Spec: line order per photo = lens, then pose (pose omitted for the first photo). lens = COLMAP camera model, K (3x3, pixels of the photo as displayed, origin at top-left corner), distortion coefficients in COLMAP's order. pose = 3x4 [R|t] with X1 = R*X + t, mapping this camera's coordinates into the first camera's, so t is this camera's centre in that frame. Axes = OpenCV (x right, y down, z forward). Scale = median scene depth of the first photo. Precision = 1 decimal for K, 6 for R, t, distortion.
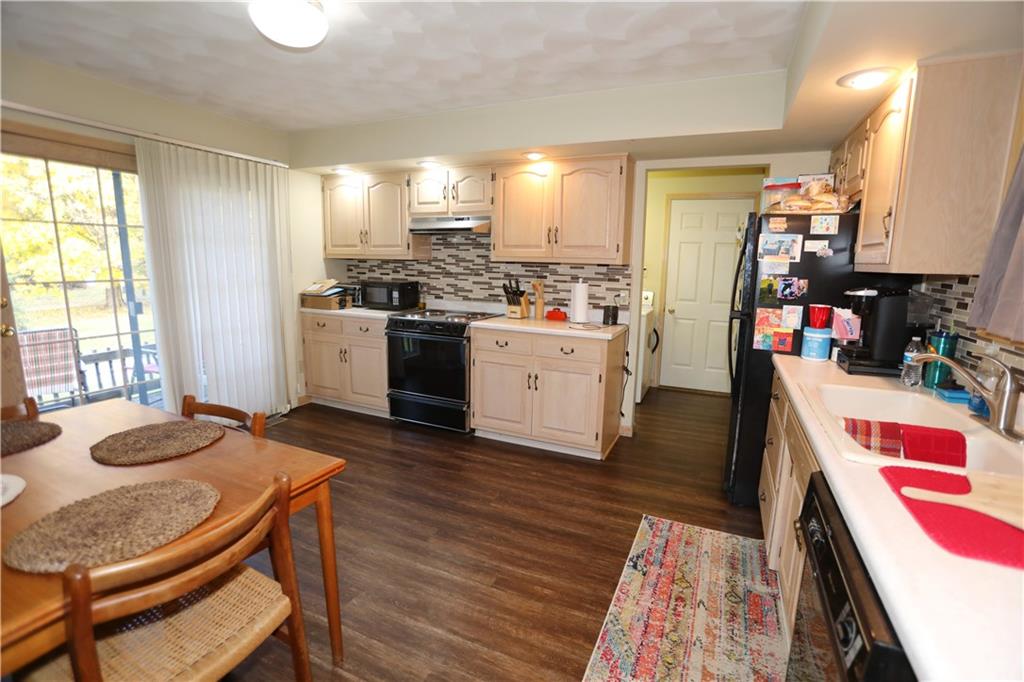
lens RADIAL K [[478.9, 0, 512.0], [0, 478.9, 341.0], [0, 0, 1]] dist [-0.068462, 0.035734]
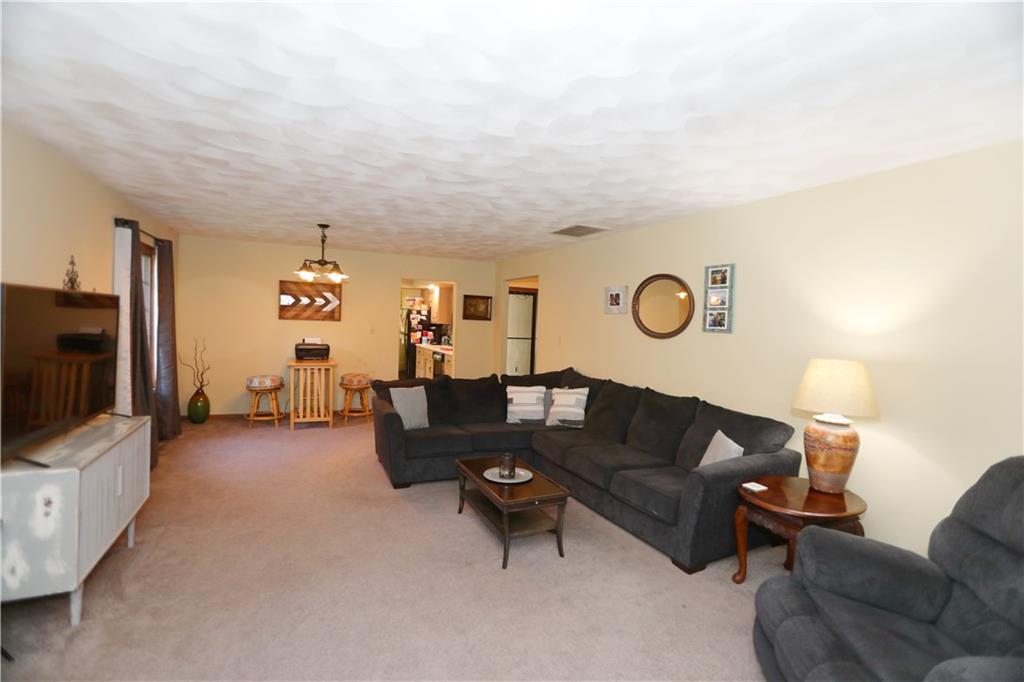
lens RADIAL K [[478.9, 0, 512.0], [0, 478.9, 341.0], [0, 0, 1]] dist [-0.068462, 0.035734]
pose [[0.656057, -0.027679, 0.754203, -2.096370], [0.105047, 0.992949, -0.054936, 0.333018], [-0.747365, 0.115268, 0.654339, -2.422743]]
